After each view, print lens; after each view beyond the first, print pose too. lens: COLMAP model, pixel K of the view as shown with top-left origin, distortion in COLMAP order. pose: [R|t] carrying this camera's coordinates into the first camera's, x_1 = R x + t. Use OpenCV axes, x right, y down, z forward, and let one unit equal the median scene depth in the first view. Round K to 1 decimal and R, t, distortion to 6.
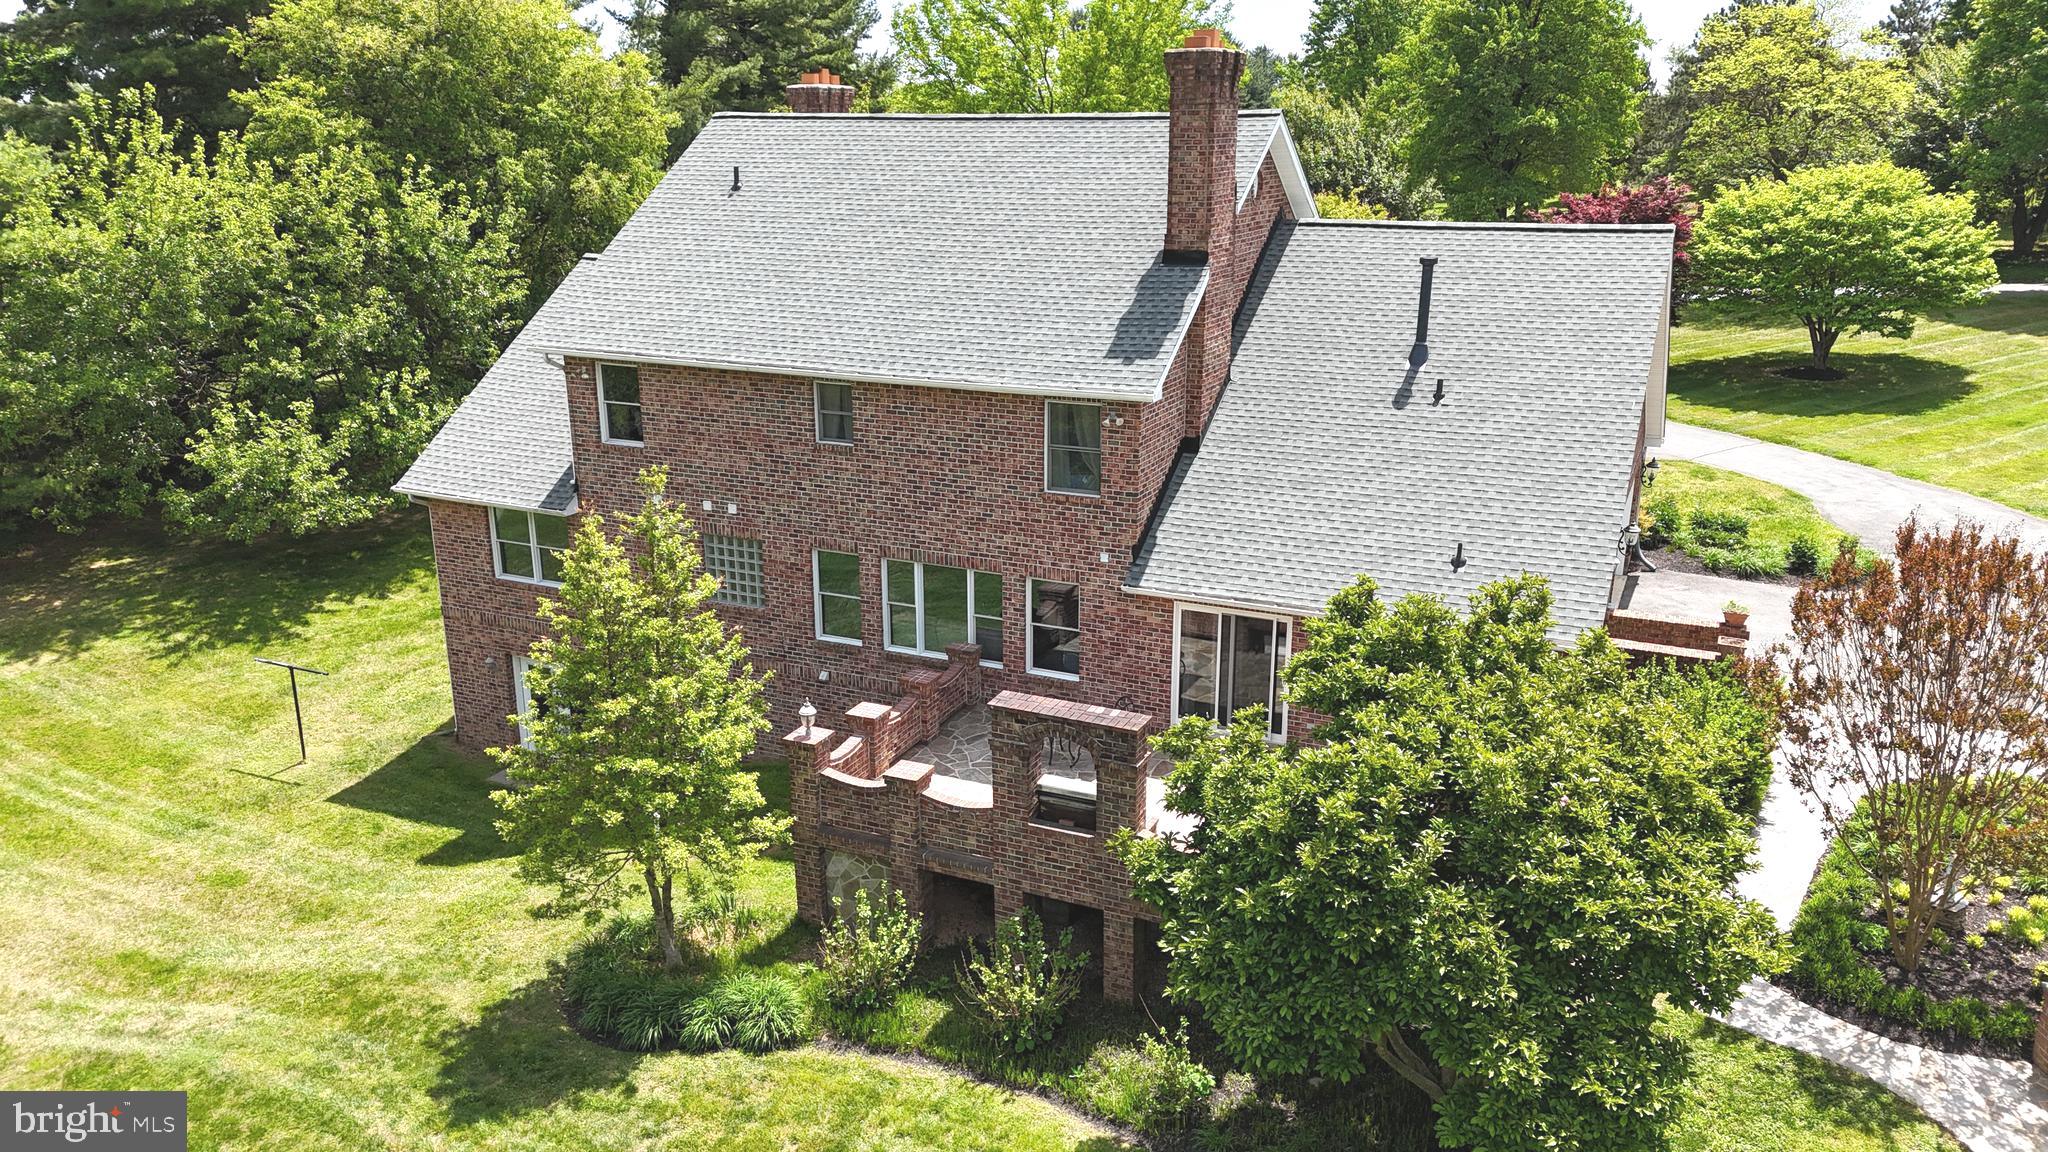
lens RADIAL K [[1498.9, 0, 1032.9], [0, 1498.9, 570.6], [0, 0, 1]] dist [0.063703, -0.055730]
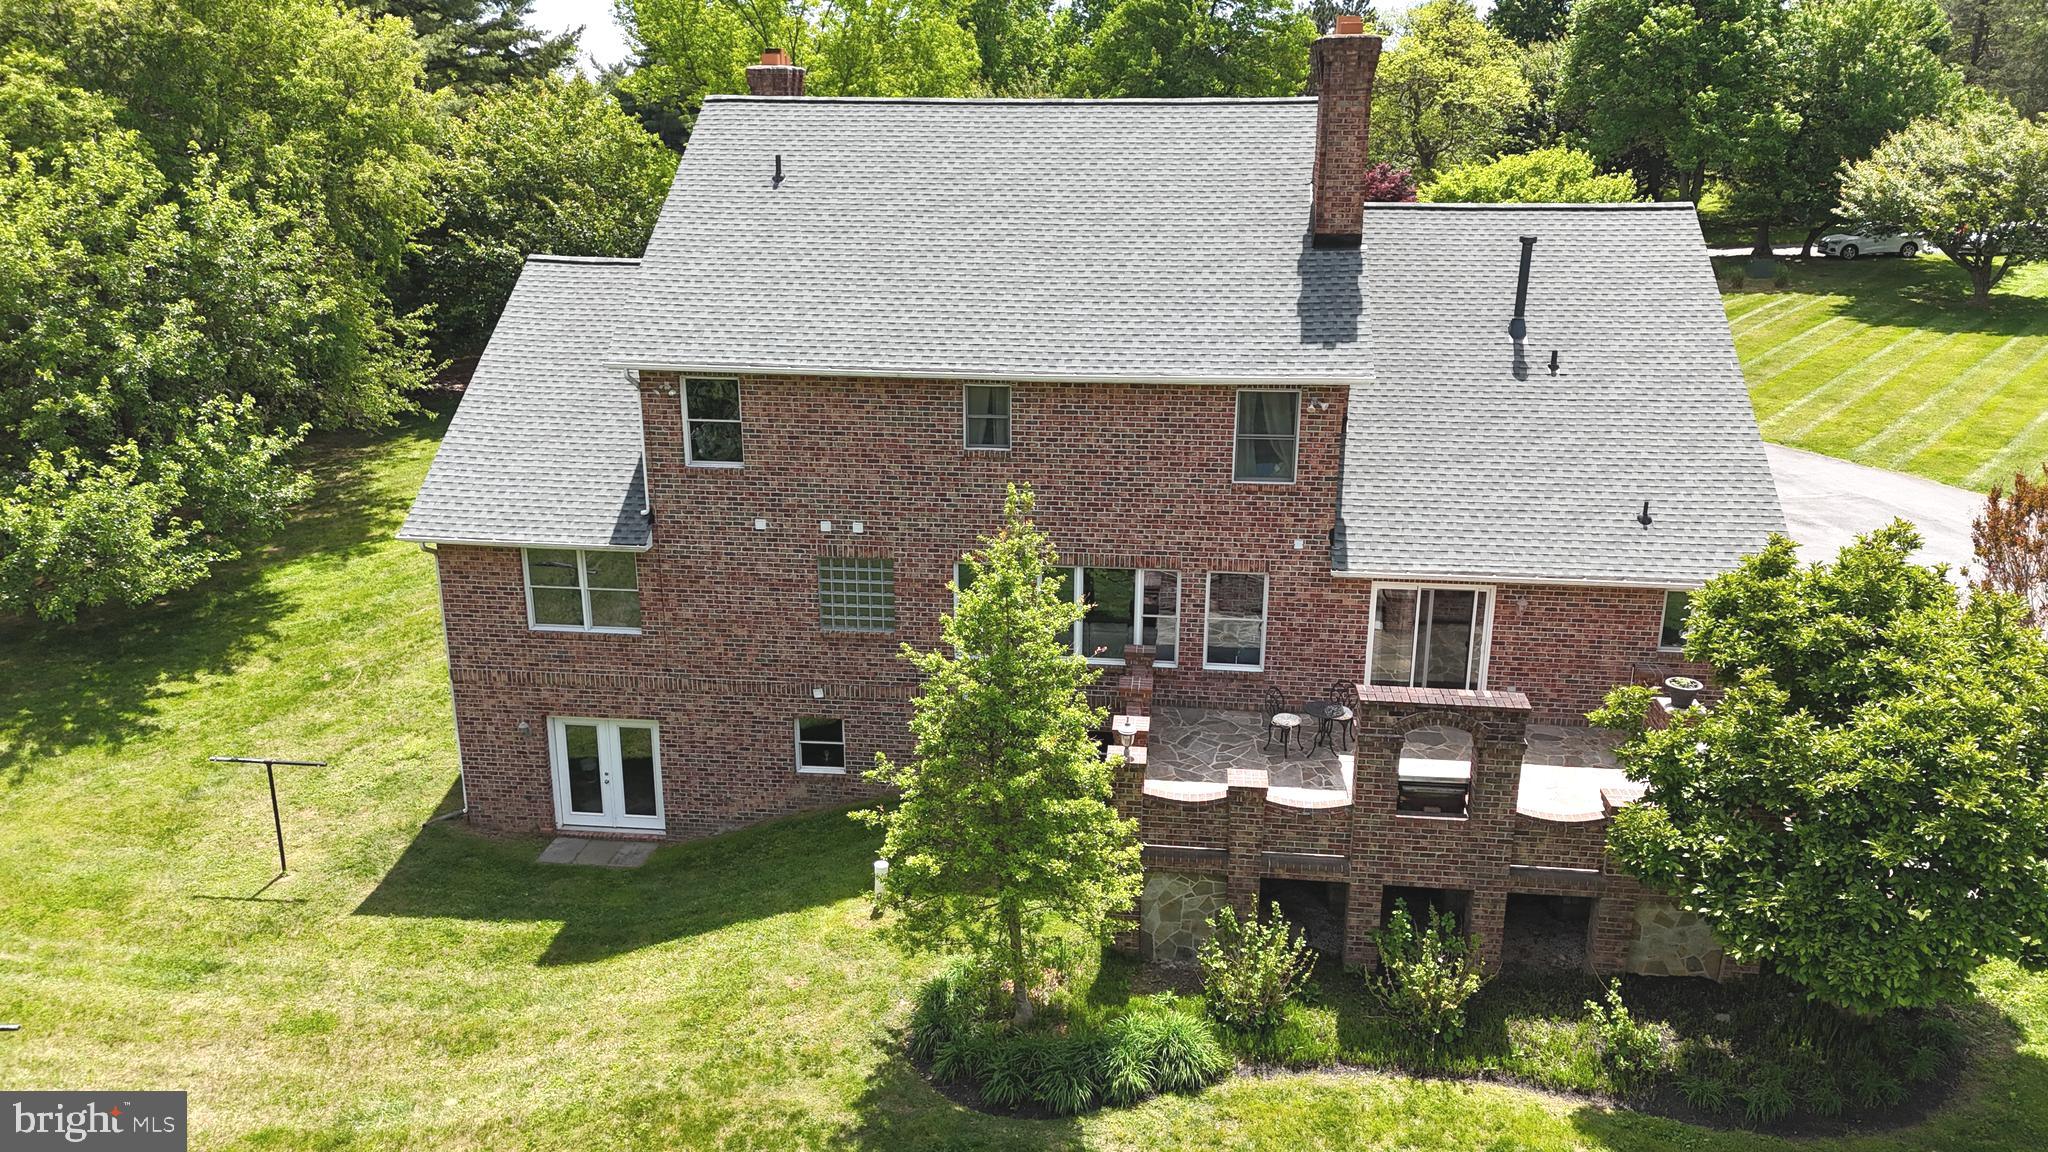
lens RADIAL K [[1498.9, 0, 1032.9], [0, 1498.9, 570.6], [0, 0, 1]] dist [0.063703, -0.055730]
pose [[0.947671, -0.090032, 0.306290, -0.414879], [0.087325, 0.995924, 0.022561, -0.028452], [-0.307072, 0.005367, 0.951671, 0.099616]]
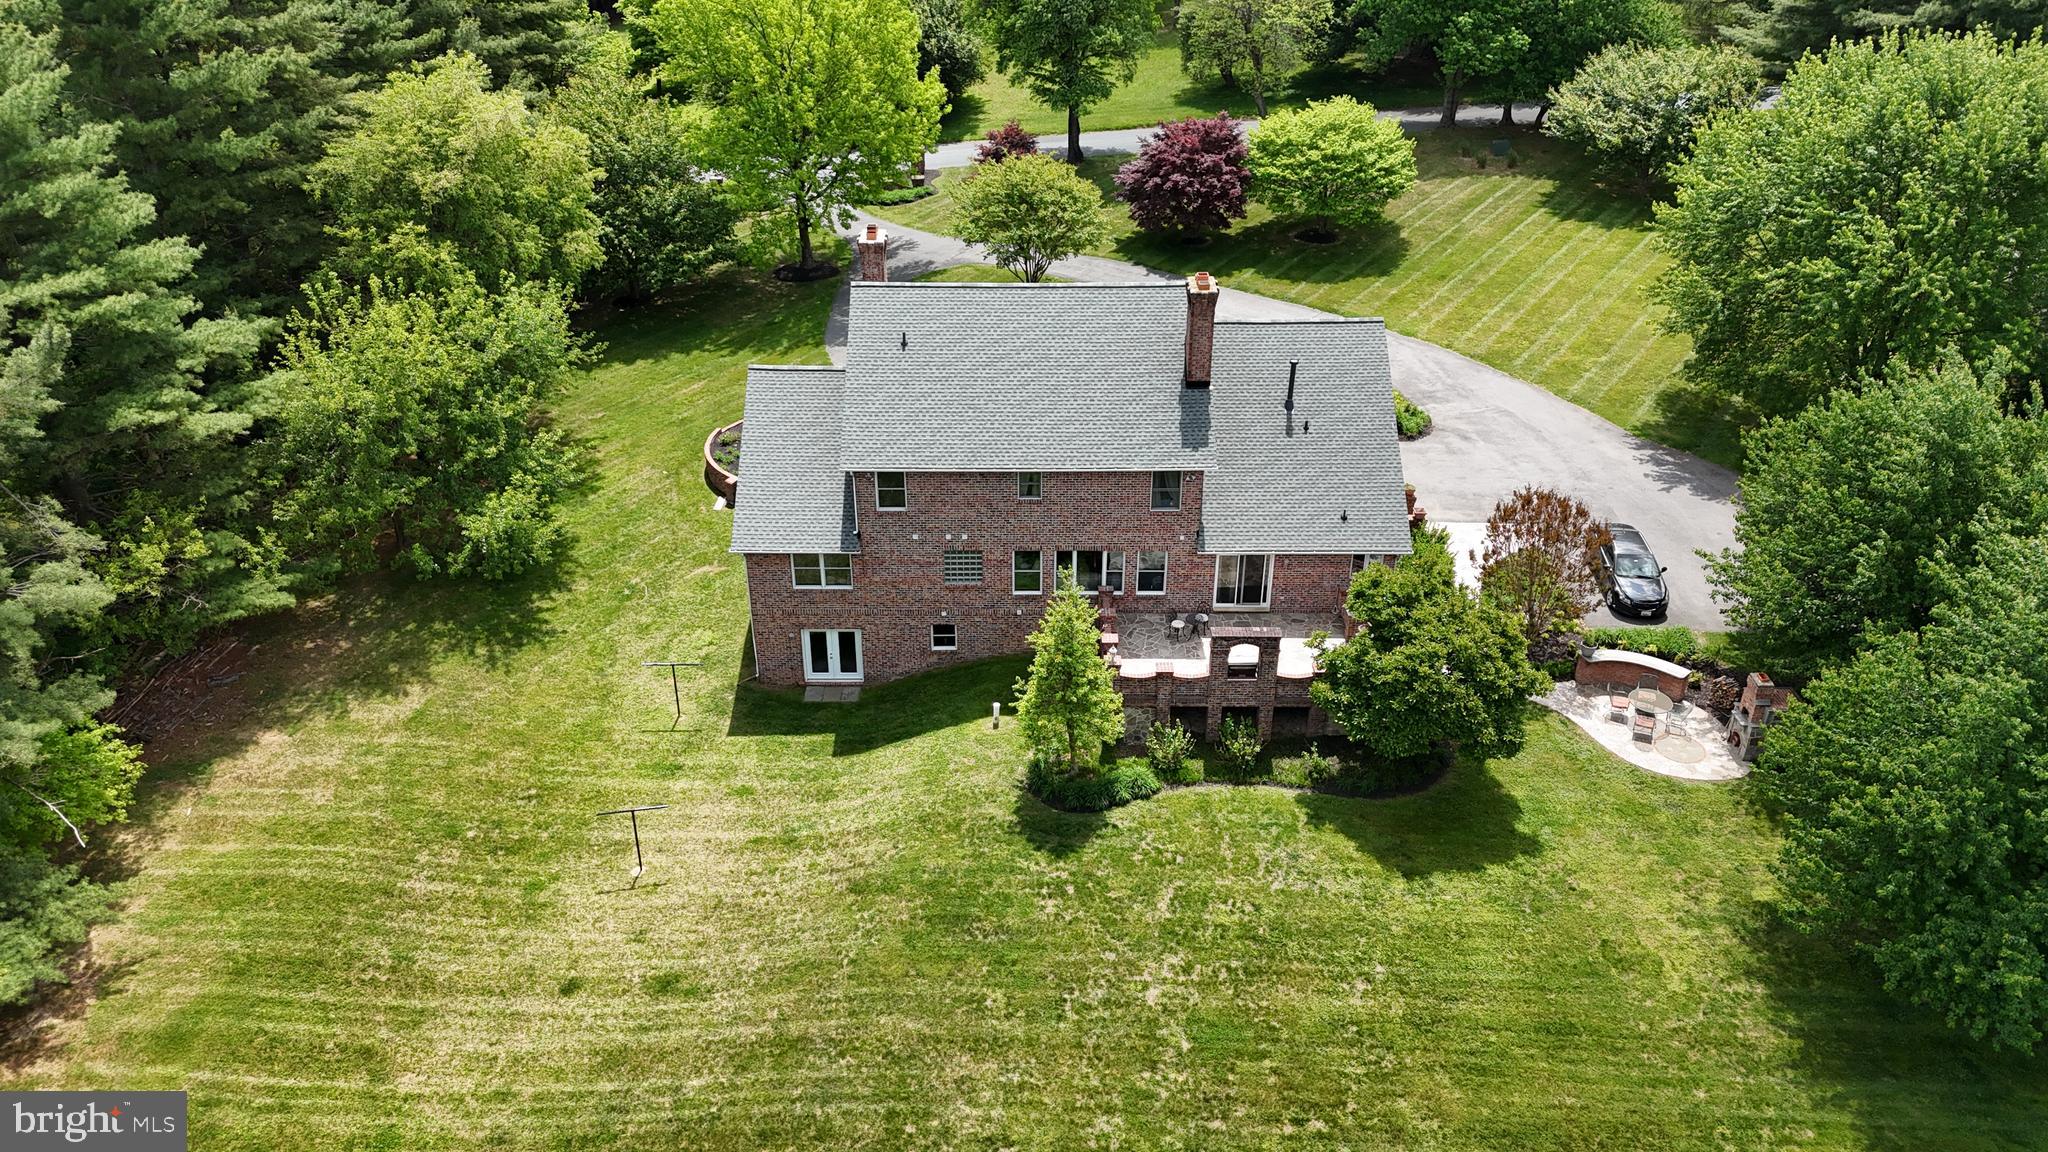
lens RADIAL K [[1490.3, 0, 1025.0], [0, 1490.3, 567.3], [0, 0, 1]] dist [0.087461, -0.106707]
pose [[0.909278, -0.206257, 0.361485, -0.871314], [0.120163, 0.961675, 0.246458, -0.486196], [-0.398465, -0.180662, 0.899215, -0.743606]]
